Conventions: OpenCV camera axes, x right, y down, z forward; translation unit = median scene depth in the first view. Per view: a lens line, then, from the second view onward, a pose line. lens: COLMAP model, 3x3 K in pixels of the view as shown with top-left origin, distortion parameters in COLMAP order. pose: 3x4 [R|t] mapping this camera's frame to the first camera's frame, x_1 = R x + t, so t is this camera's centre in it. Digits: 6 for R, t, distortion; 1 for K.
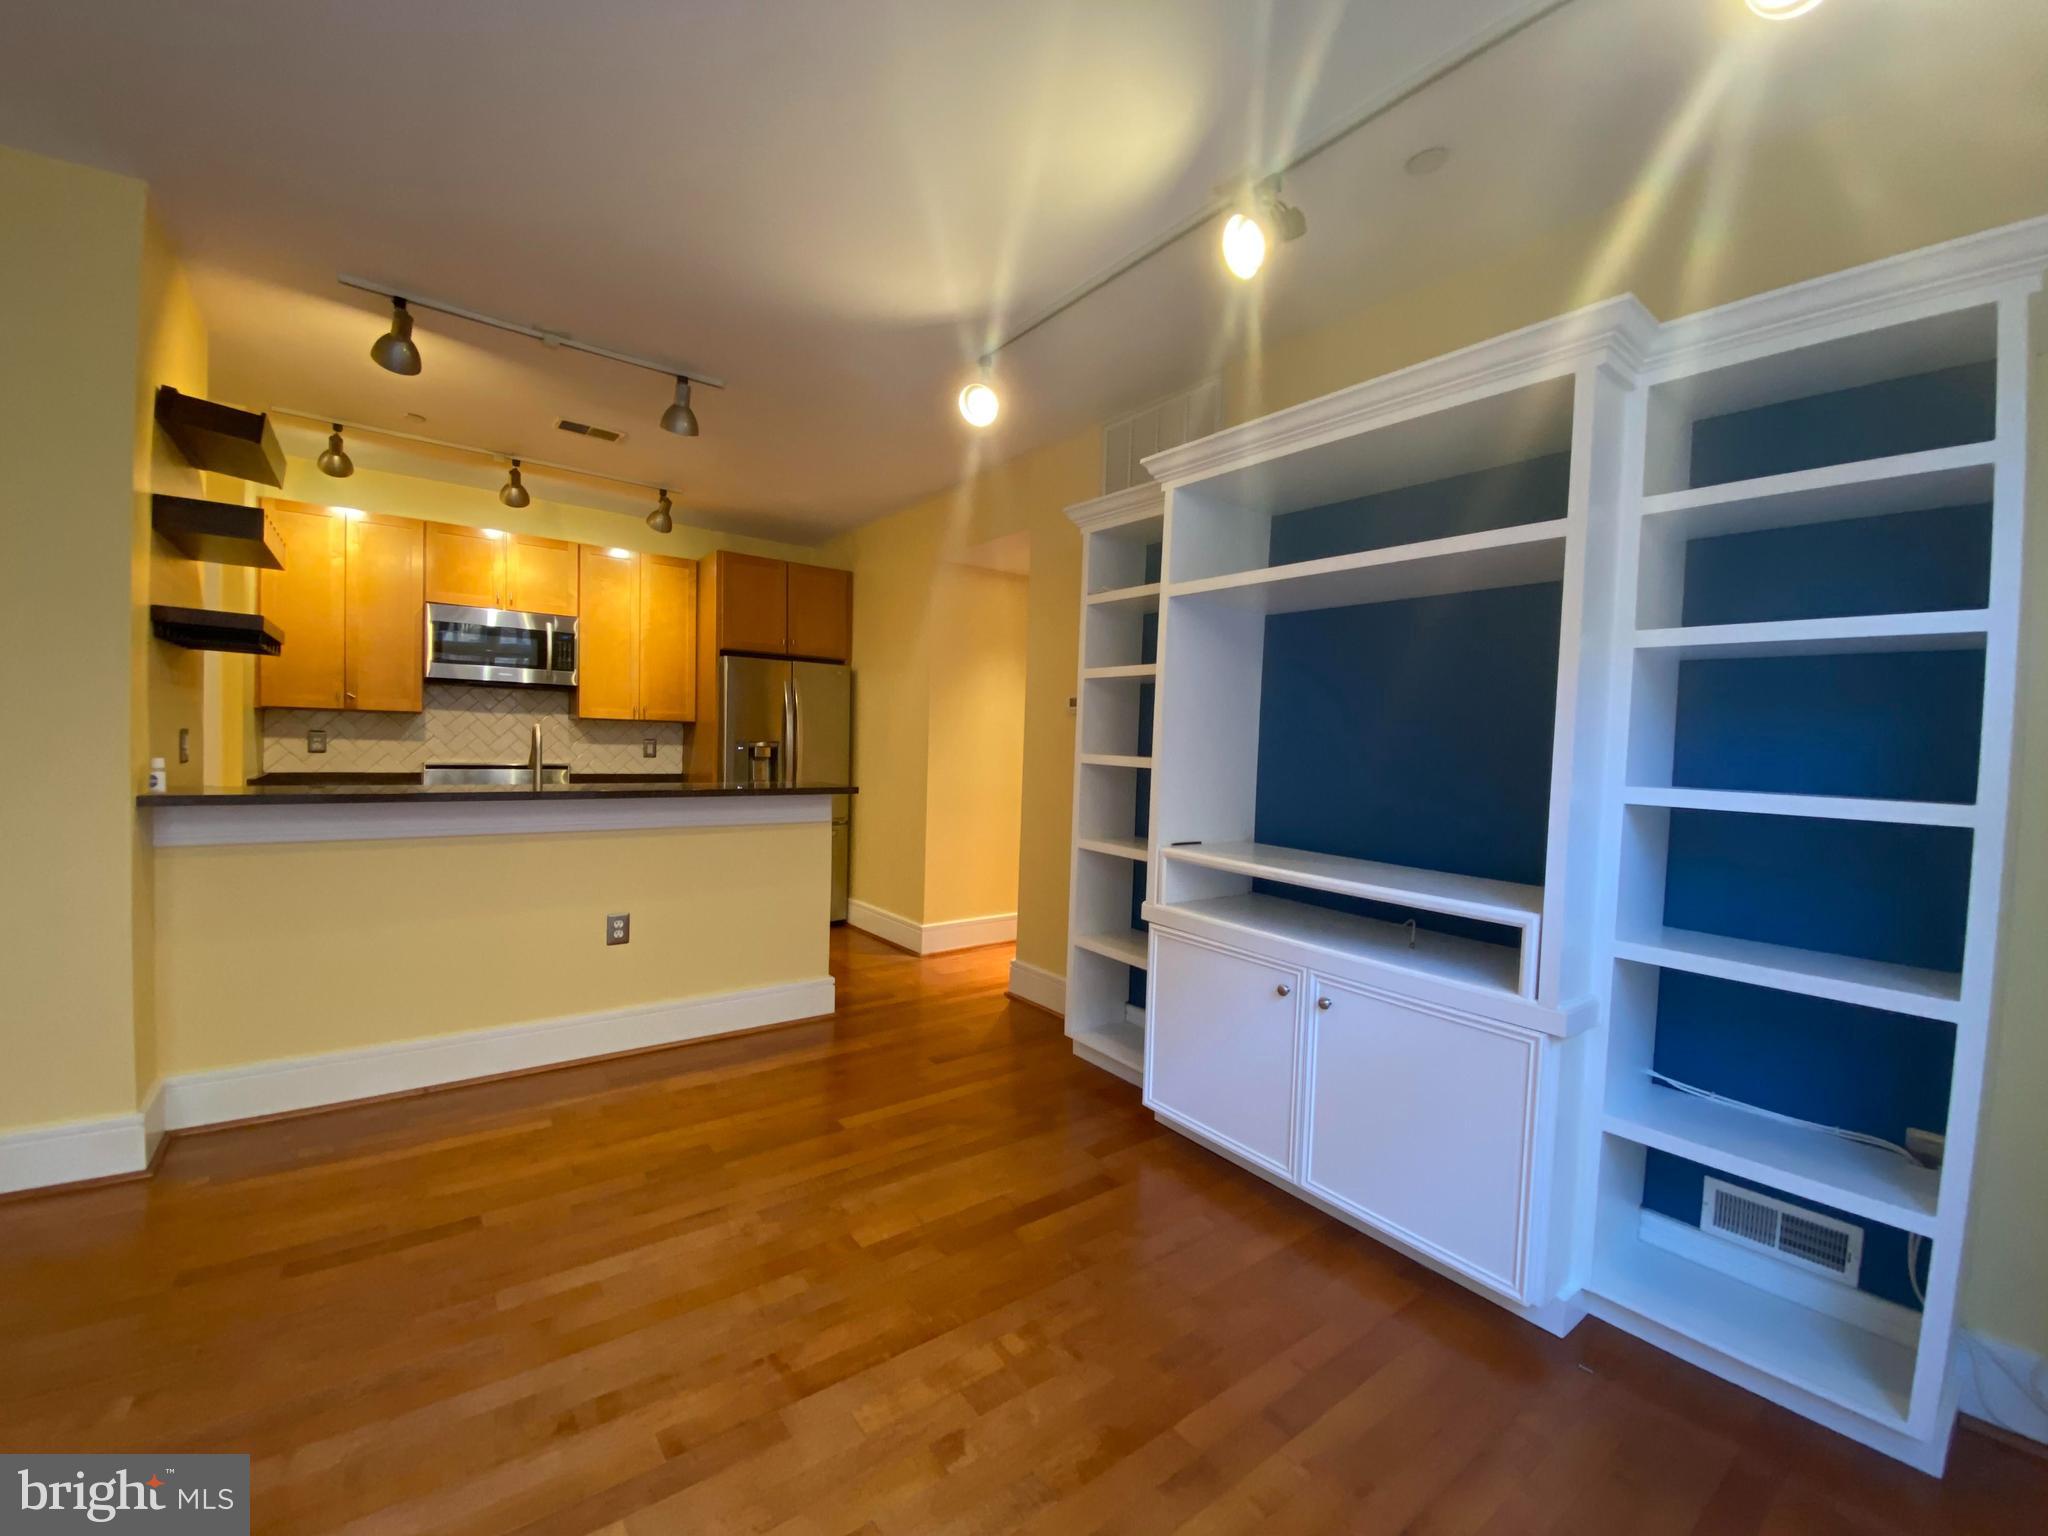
lens RADIAL K [[832.3, 0, 1024.0], [0, 832.3, 768.0], [0, 0, 1]] dist [0.034291, -0.029426]
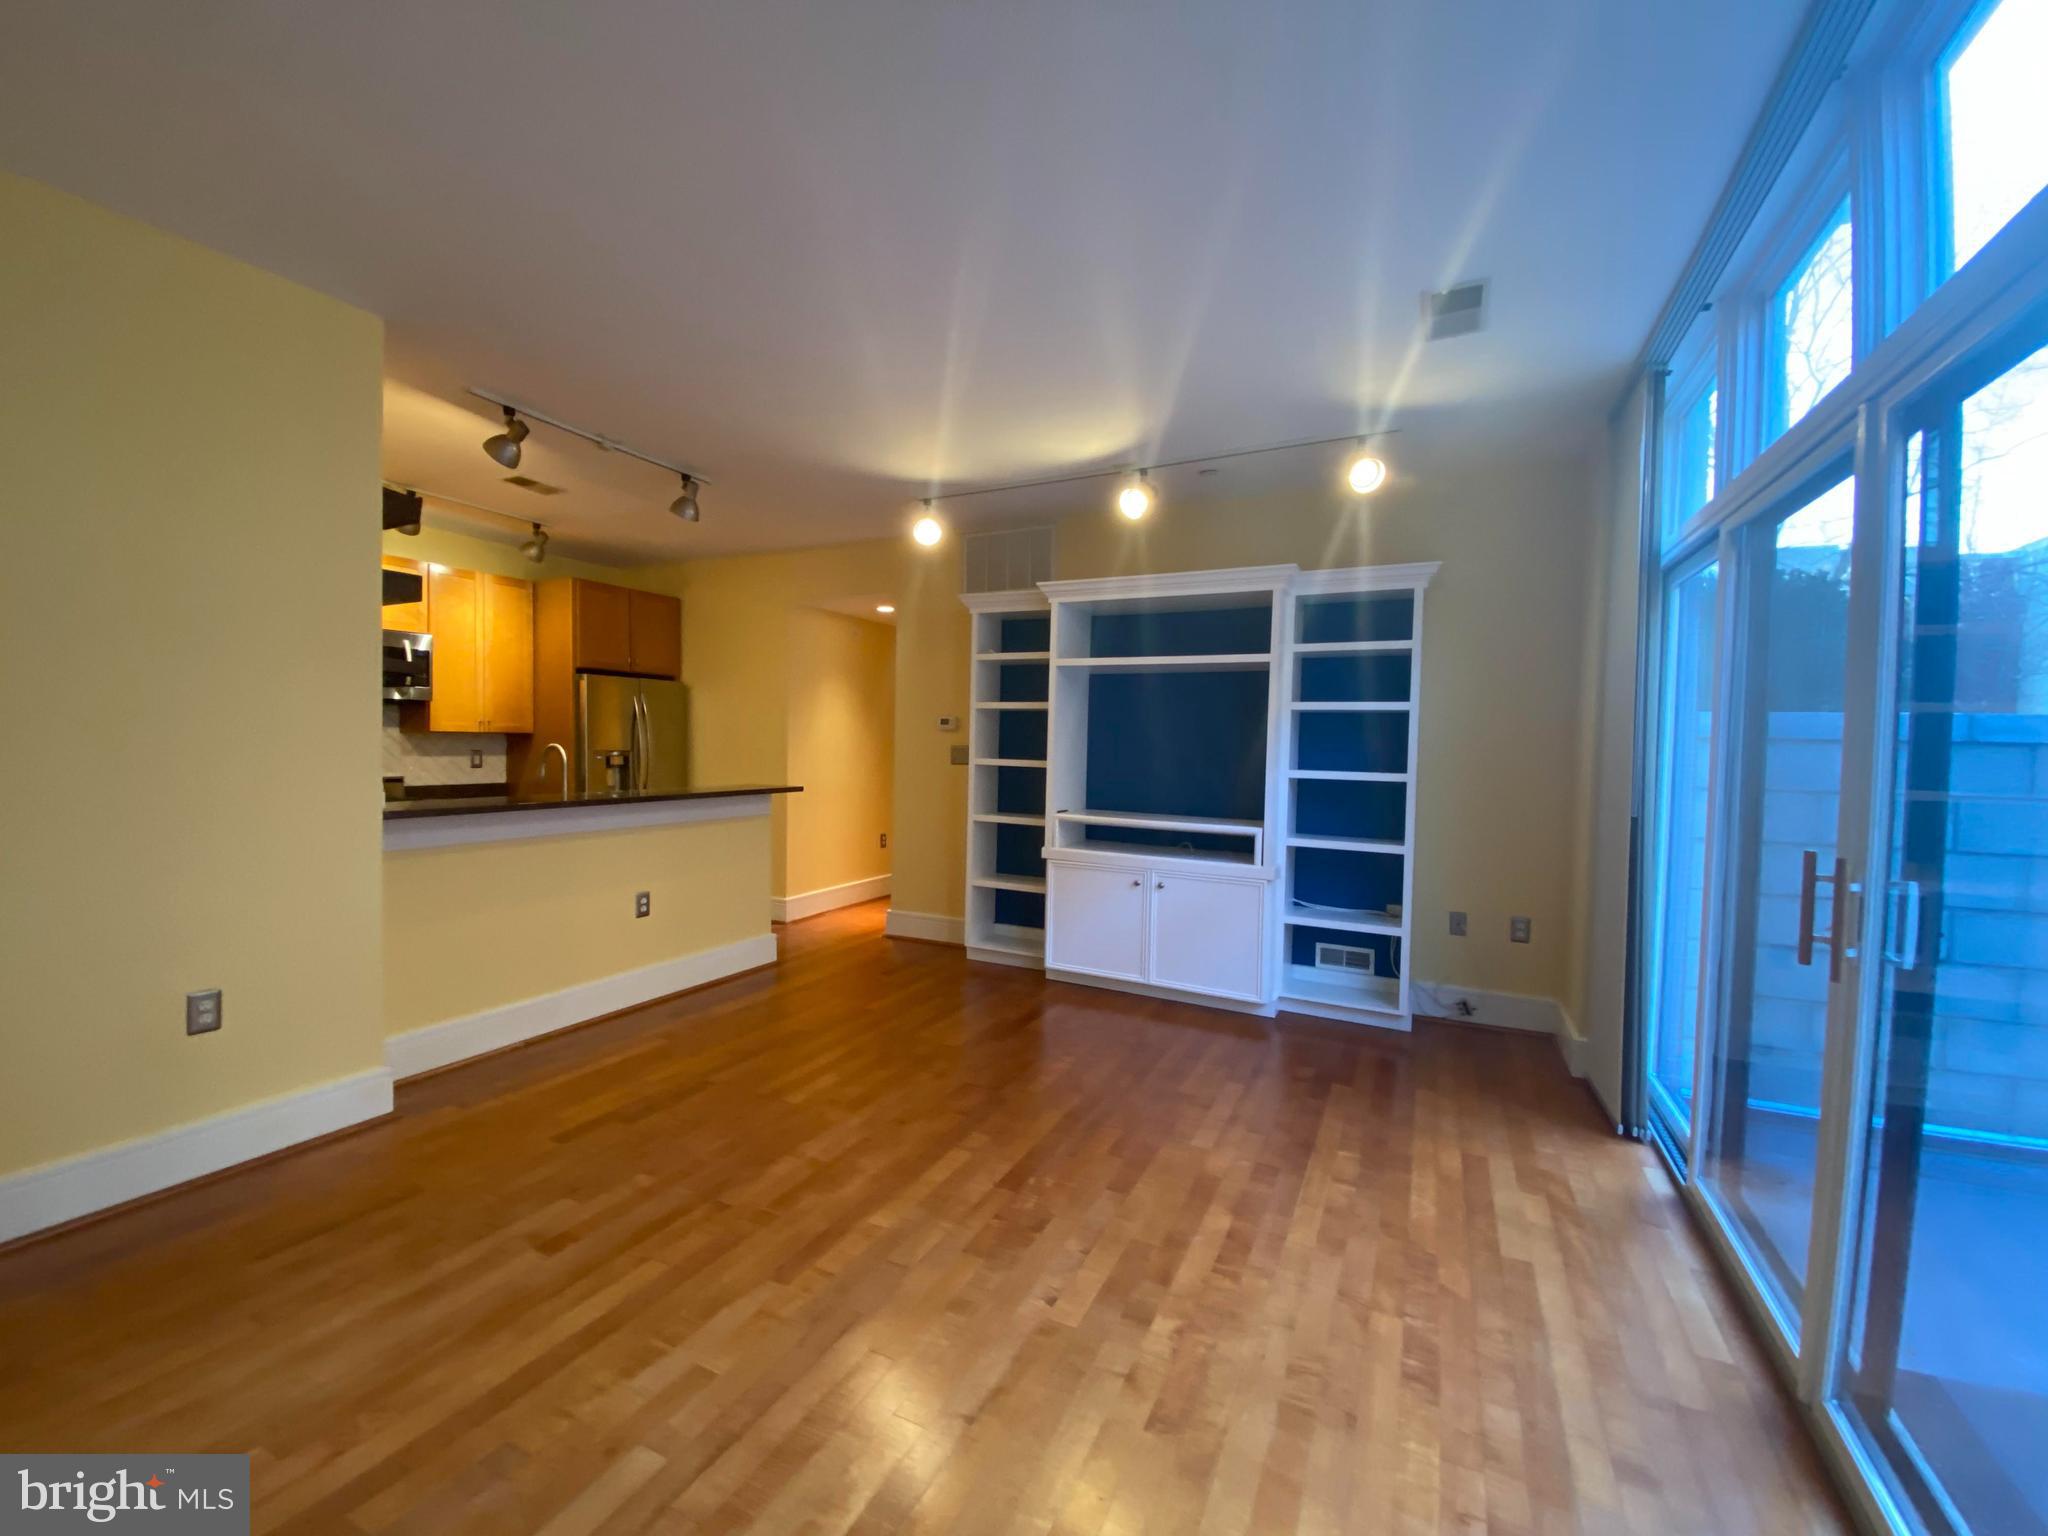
lens RADIAL K [[832.3, 0, 1024.0], [0, 832.3, 768.0], [0, 0, 1]] dist [0.034291, -0.029426]
pose [[0.891573, -0.027071, 0.452068, -0.409762], [0.023283, 0.999632, 0.013941, -0.014642], [-0.452279, -0.001904, 0.891875, -0.298268]]
